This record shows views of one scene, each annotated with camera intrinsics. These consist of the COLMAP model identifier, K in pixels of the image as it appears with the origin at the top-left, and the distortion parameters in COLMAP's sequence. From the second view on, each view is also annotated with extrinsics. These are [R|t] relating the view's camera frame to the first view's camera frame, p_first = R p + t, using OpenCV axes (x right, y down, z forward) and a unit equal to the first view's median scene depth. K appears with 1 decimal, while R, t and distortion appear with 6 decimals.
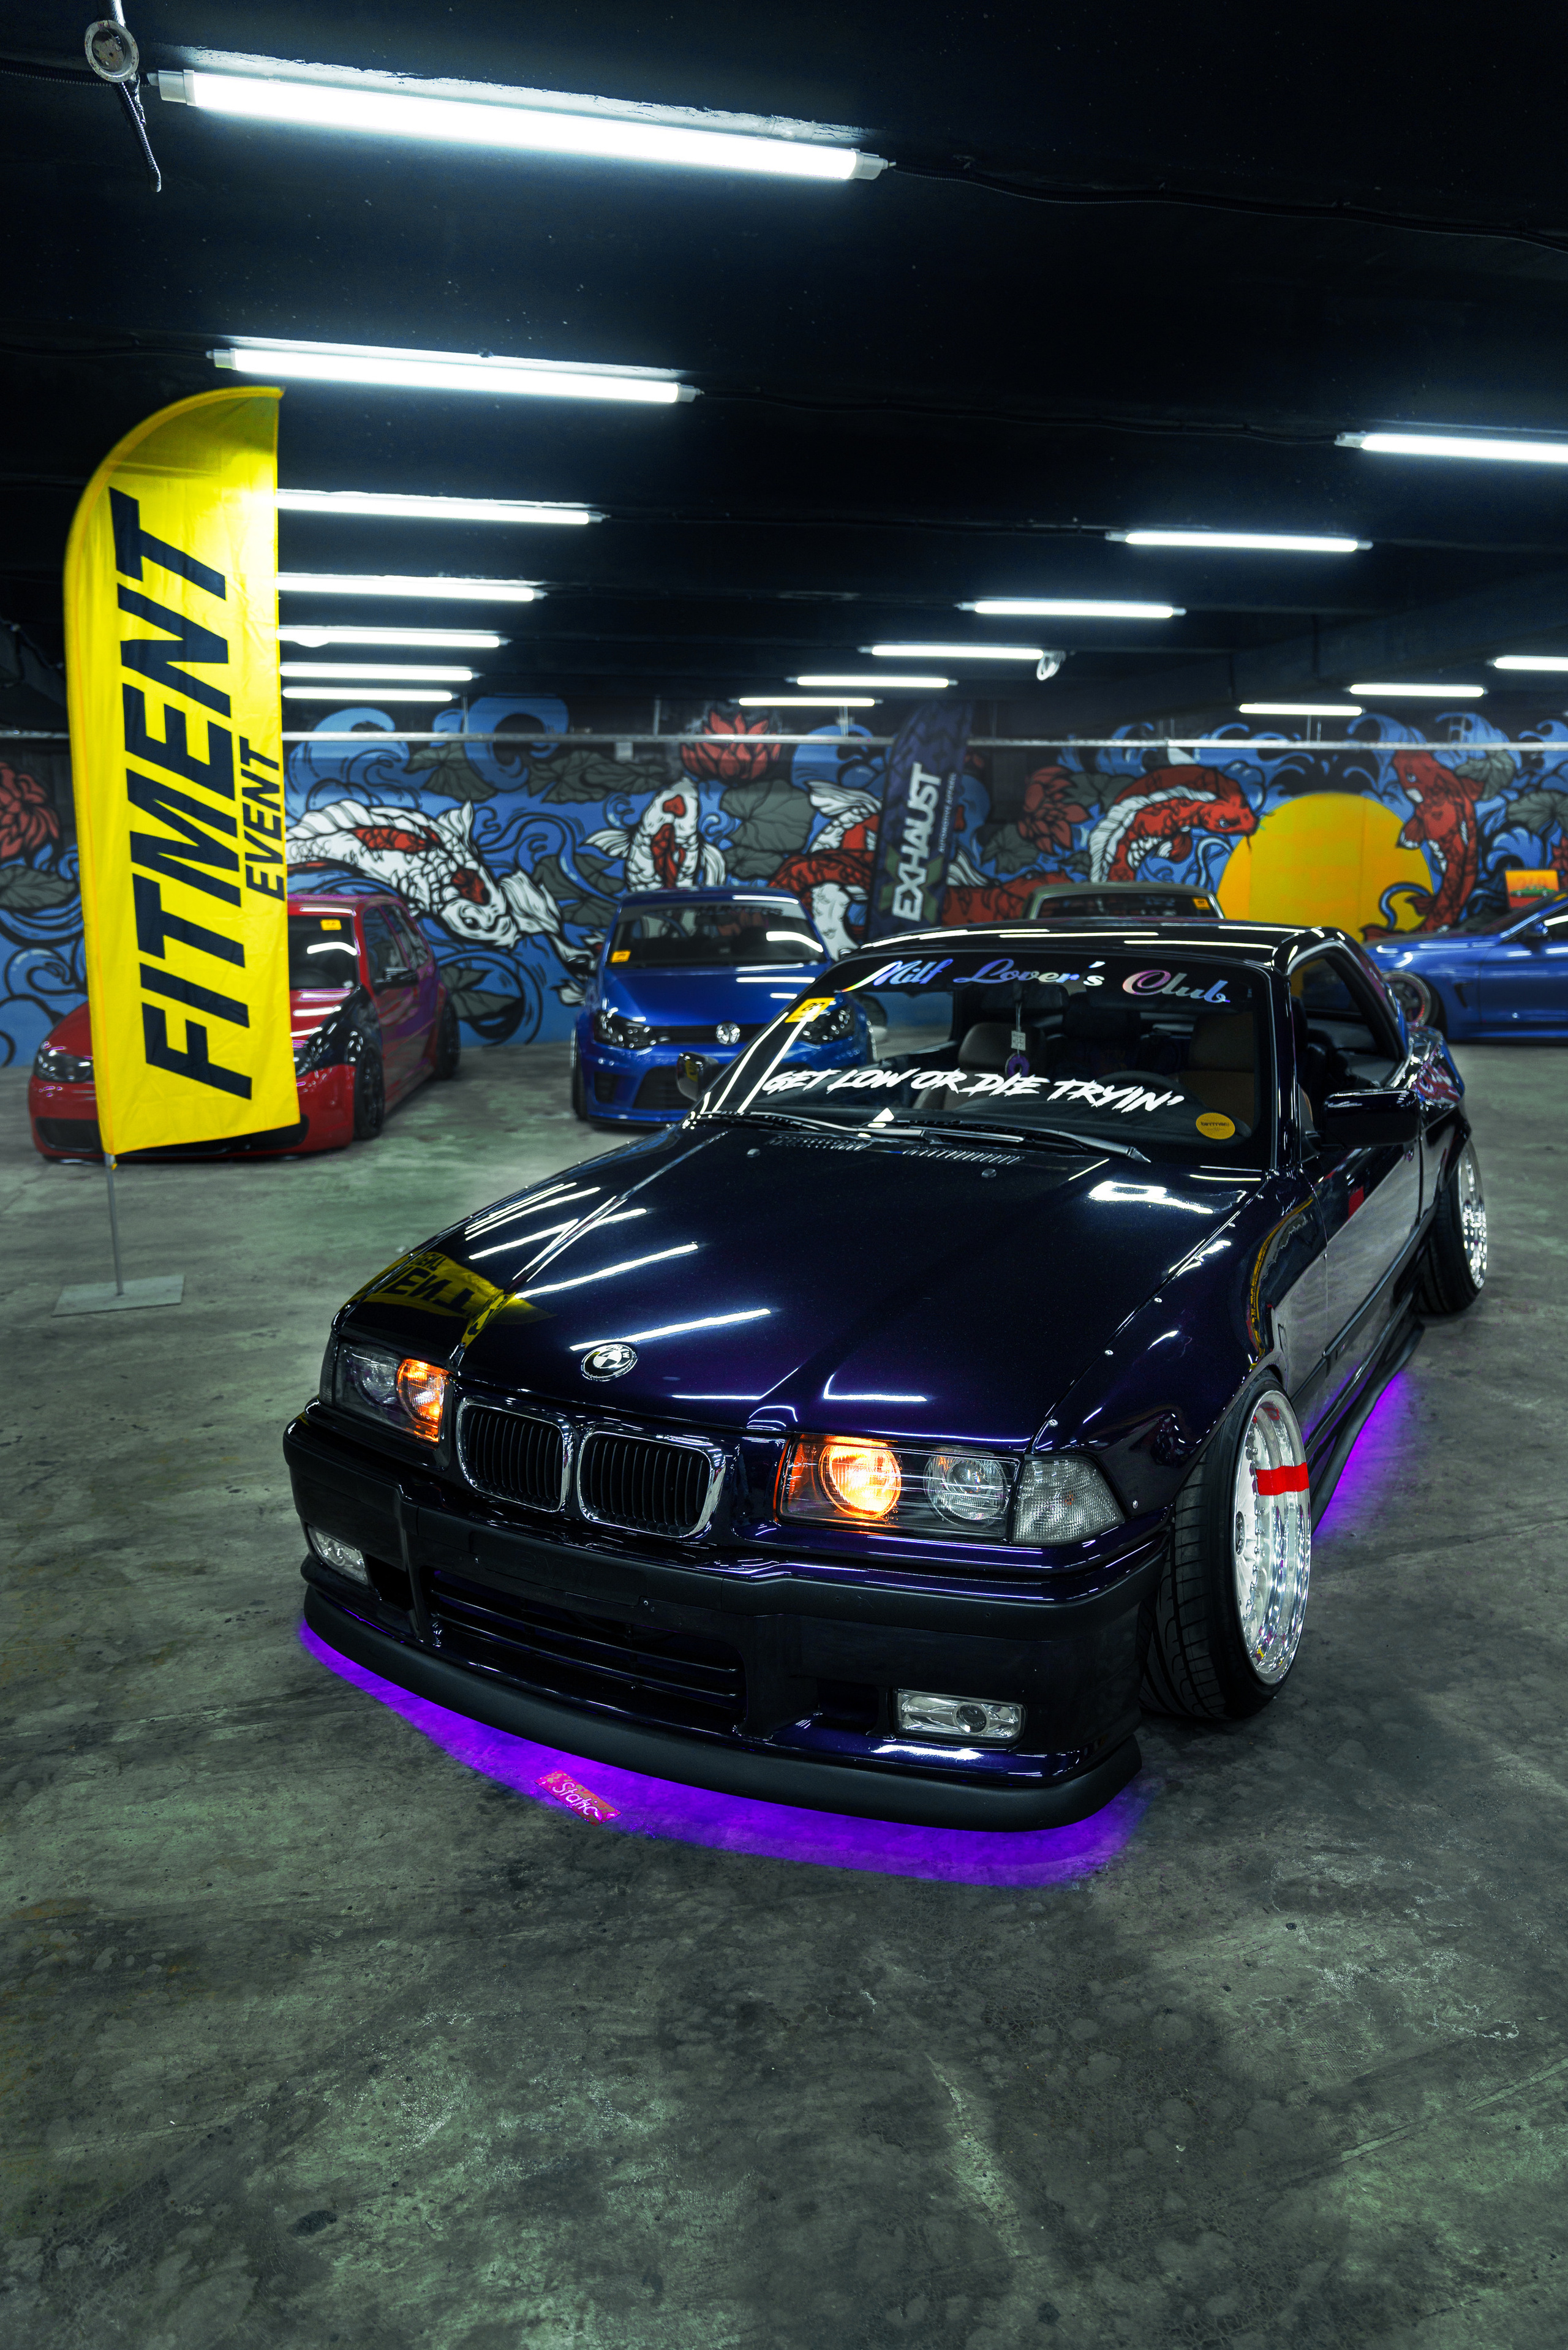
lens RADIAL K [[1588.5, 0, 780.8], [0, 1588.5, 1175.4], [0, 0, 1]] dist [-0.000727, 0.000096]
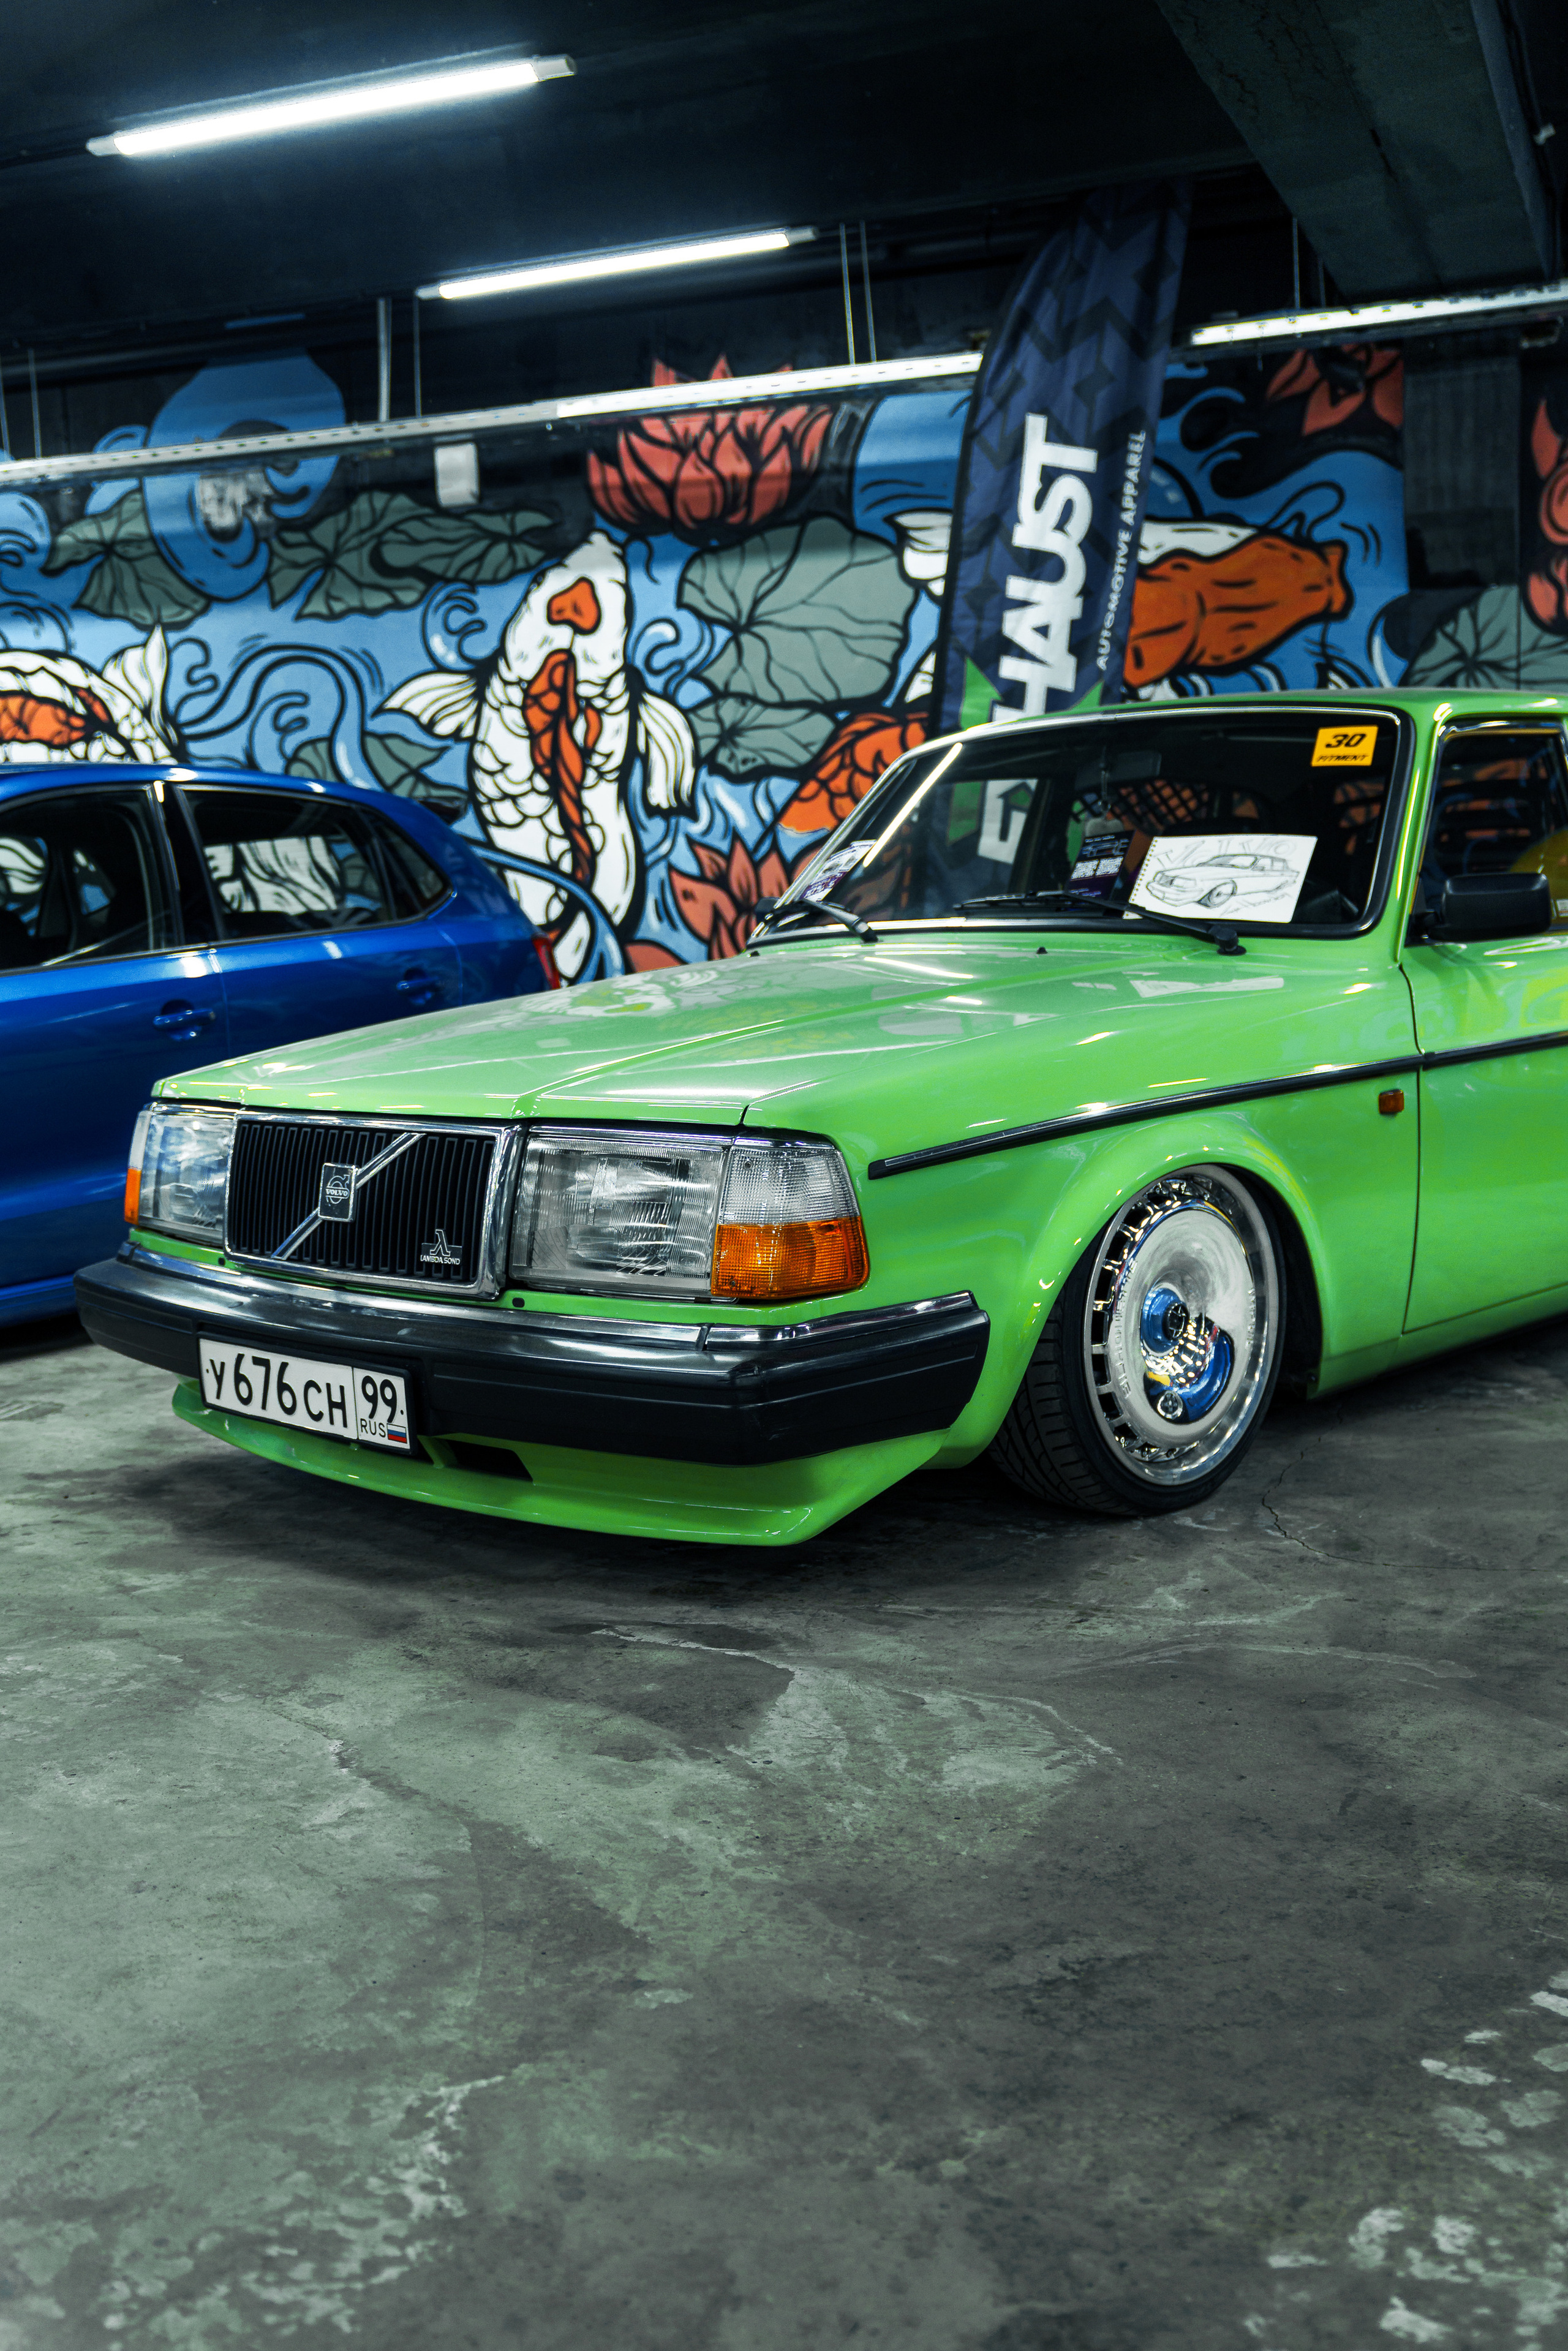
lens RADIAL K [[2407.1, 0, 784.6], [0, 2407.1, 1179.8], [0, 0, 1]] dist [0.047115, 0.000000]
pose [[0.795666, 0.055937, -0.603148, 0.364911], [-0.096677, 0.994690, -0.035286, -0.070119], [0.597971, 0.086387, 0.796848, 0.558141]]
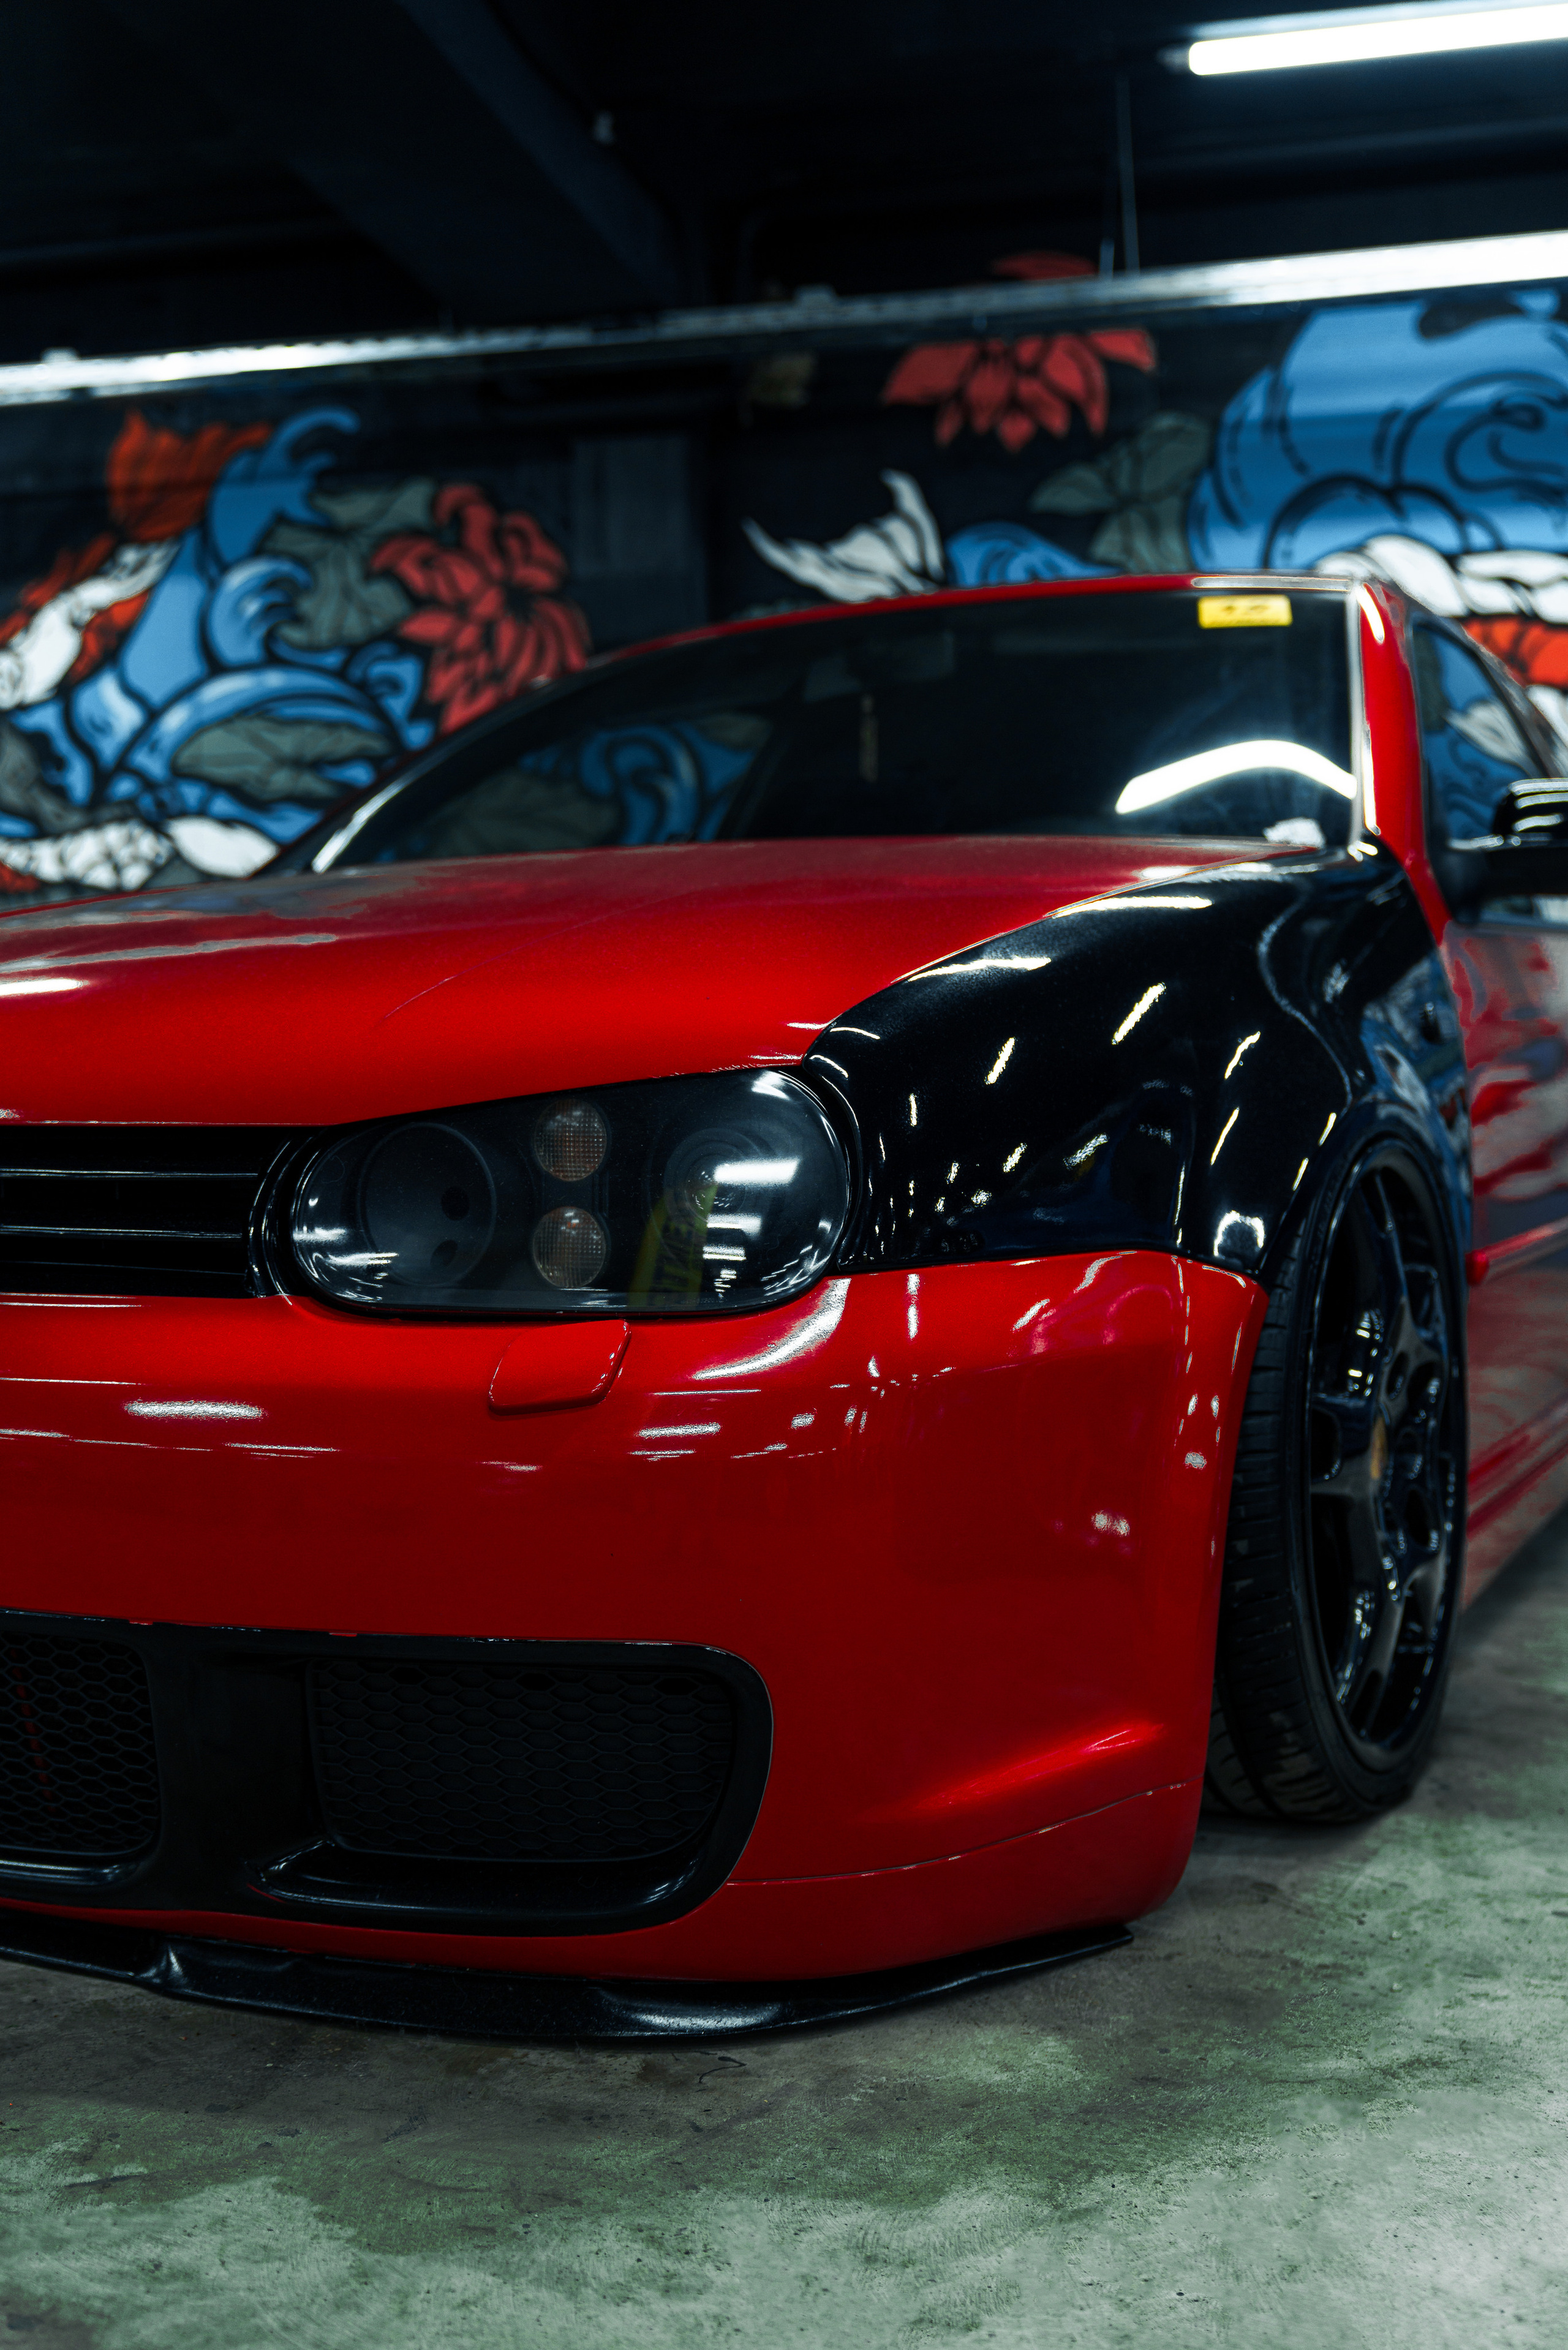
lens RADIAL K [[2289.2, 0, 781.2], [0, 2289.2, 1172.1], [0, 0, 1]] dist [0.012387, 0.000000]
pose [[0.864075, 0.020723, -0.502936, -0.137748], [-0.105208, 0.984519, -0.140189, -0.030762], [0.492245, 0.174046, 0.852879, 0.543472]]
